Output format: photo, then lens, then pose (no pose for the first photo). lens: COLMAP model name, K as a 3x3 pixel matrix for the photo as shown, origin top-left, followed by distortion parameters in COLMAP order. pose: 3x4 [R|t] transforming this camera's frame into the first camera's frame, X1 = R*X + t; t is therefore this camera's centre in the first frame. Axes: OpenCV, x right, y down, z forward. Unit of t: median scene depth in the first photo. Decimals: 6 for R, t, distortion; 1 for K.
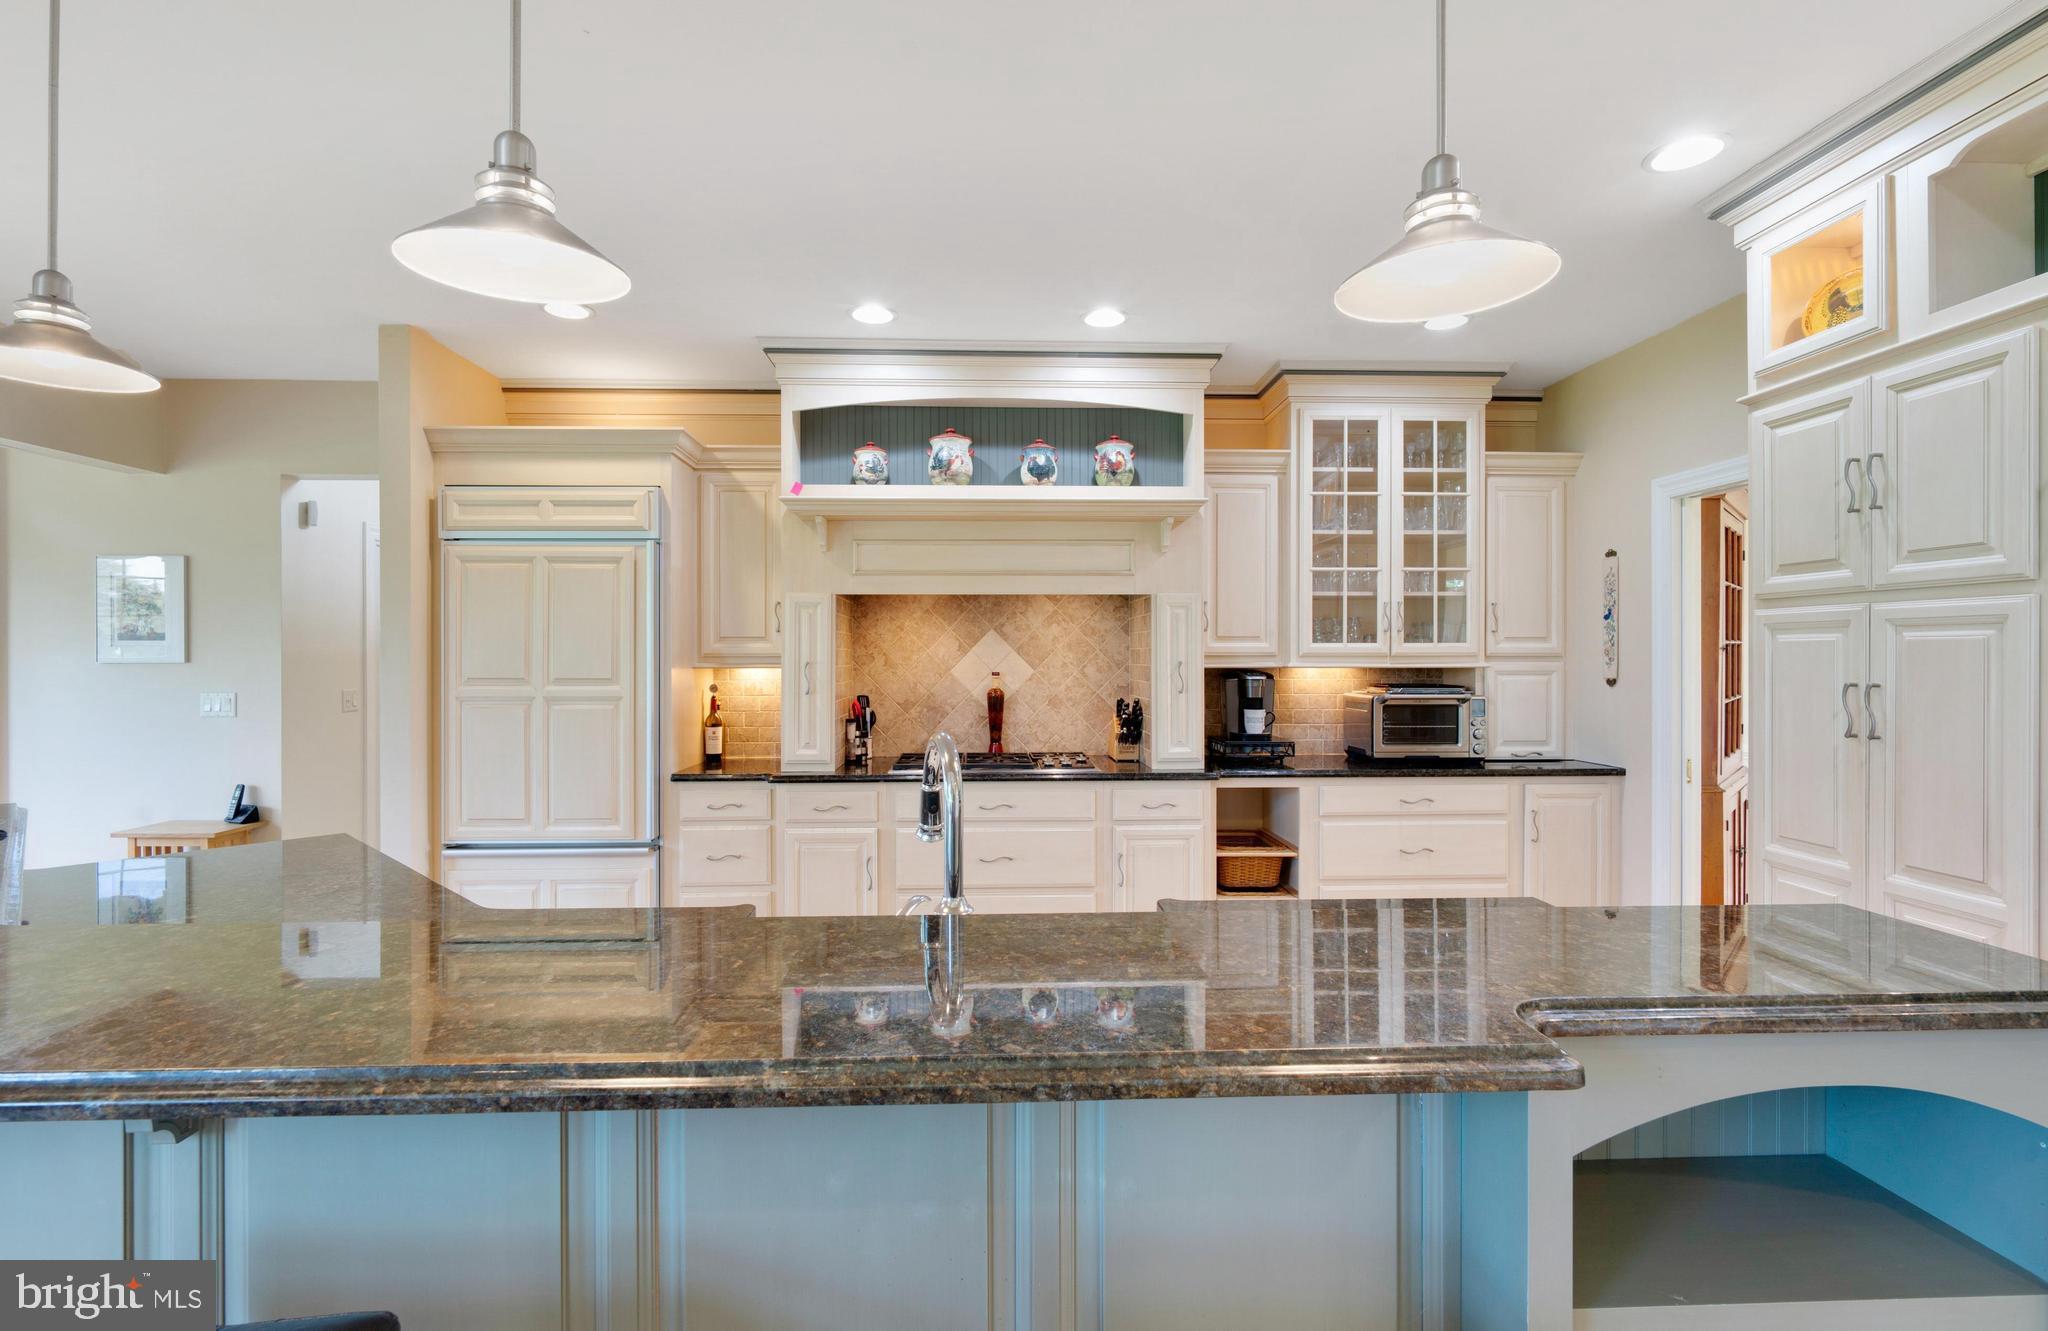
lens RADIAL K [[894.6, 0, 1021.0], [0, 894.6, 662.9], [0, 0, 1]] dist [-0.000399, 0.000207]
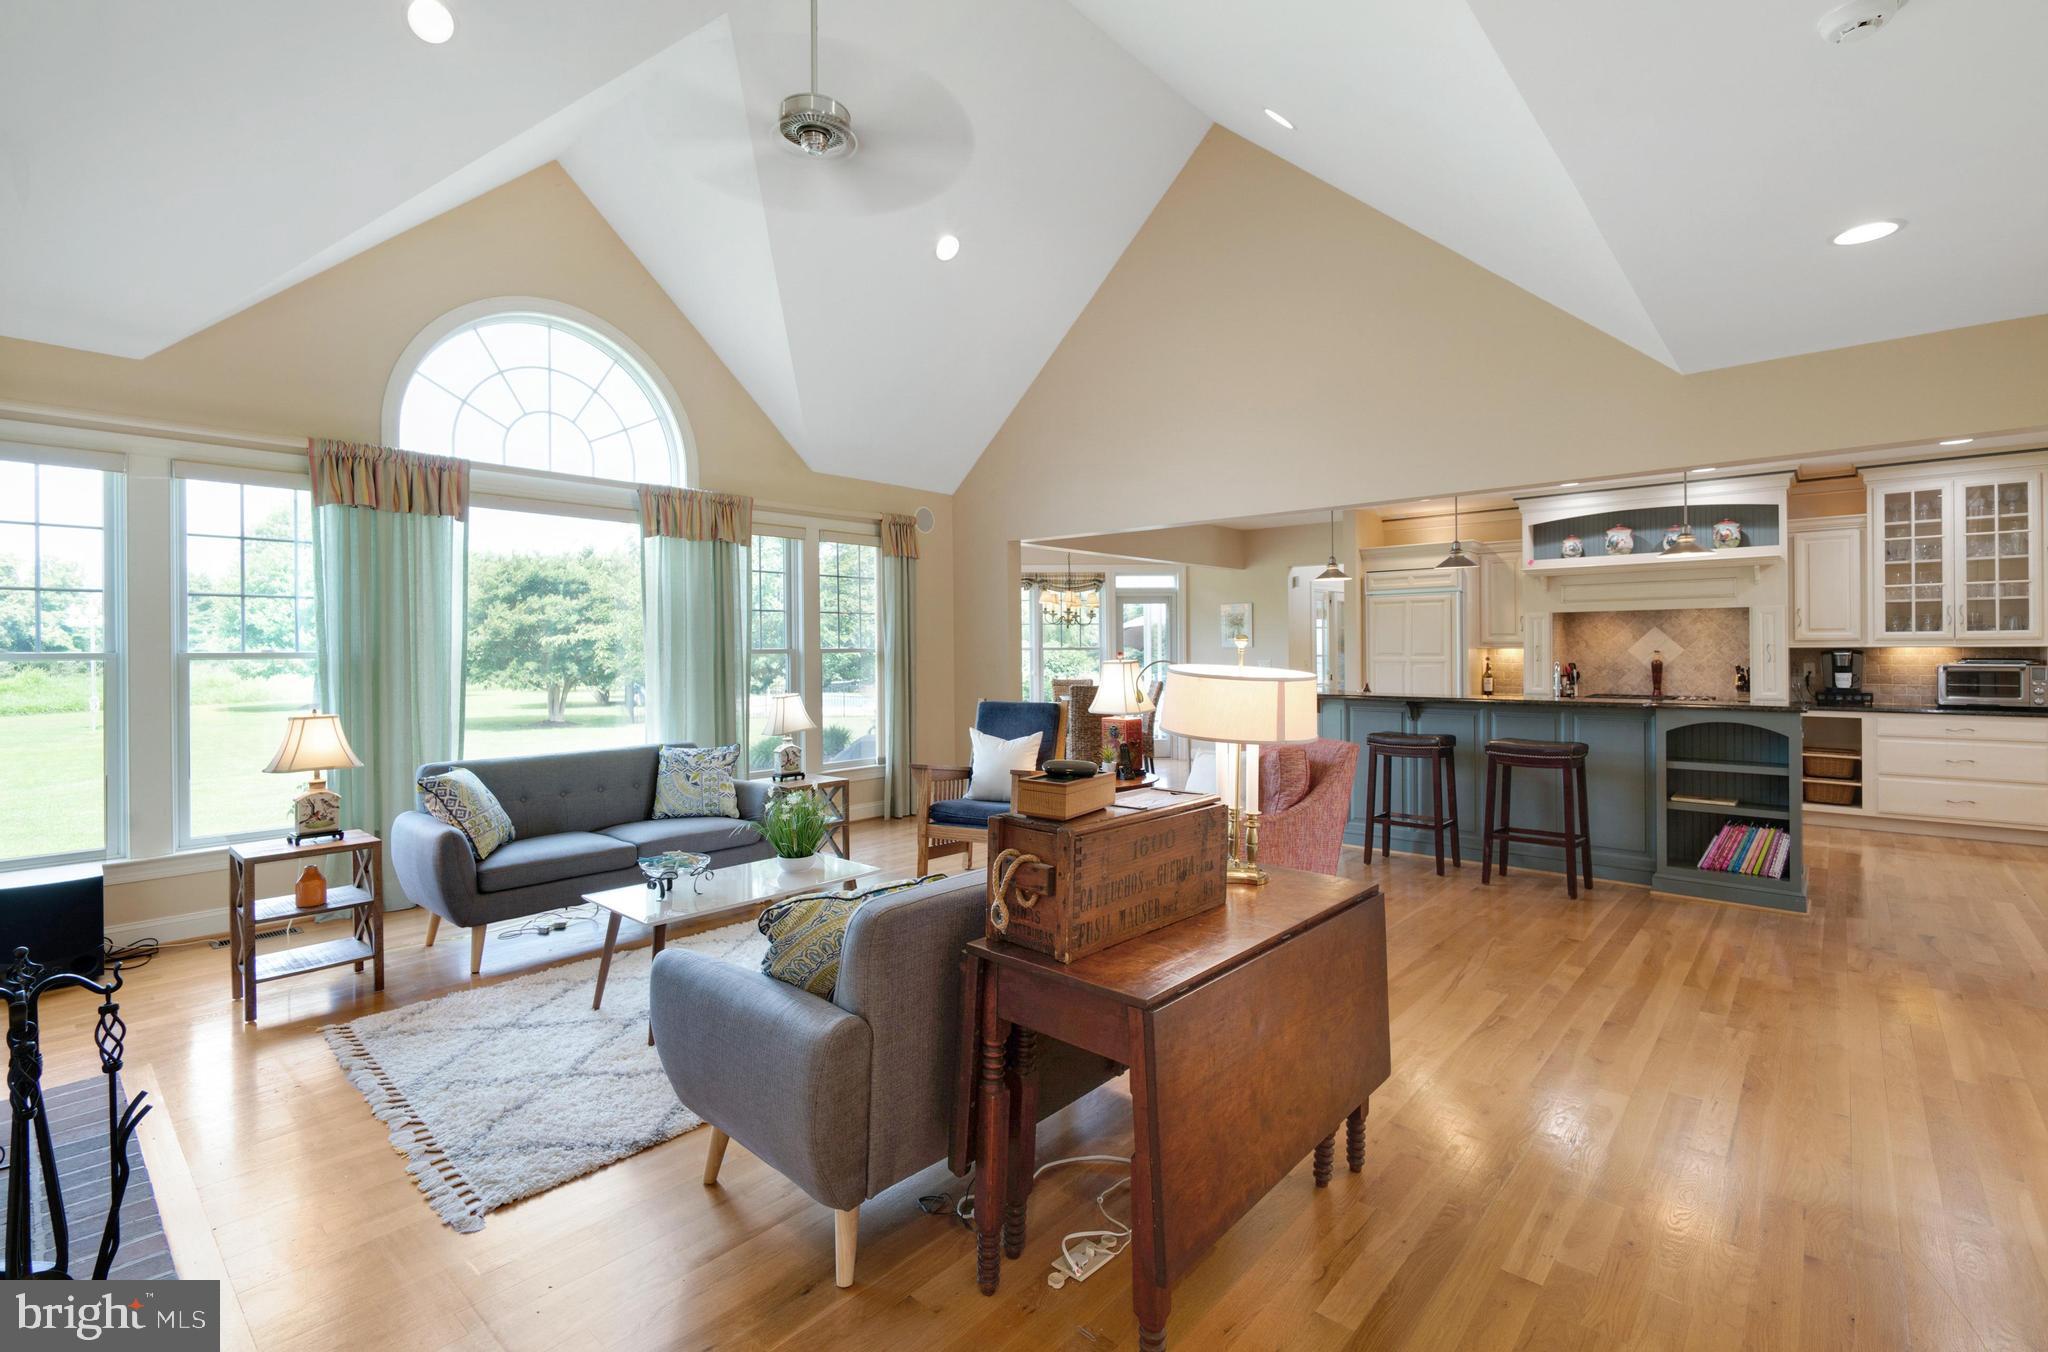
lens RADIAL K [[892.1, 0, 1032.1], [0, 892.1, 644.3], [0, 0, 1]] dist [-0.001389, 0.000345]
pose [[0.718973, -0.006825, -0.695004, 0.336554], [0.004671, 0.999977, -0.004988, 0.000766], [0.695022, 0.000340, 0.718988, -1.232860]]
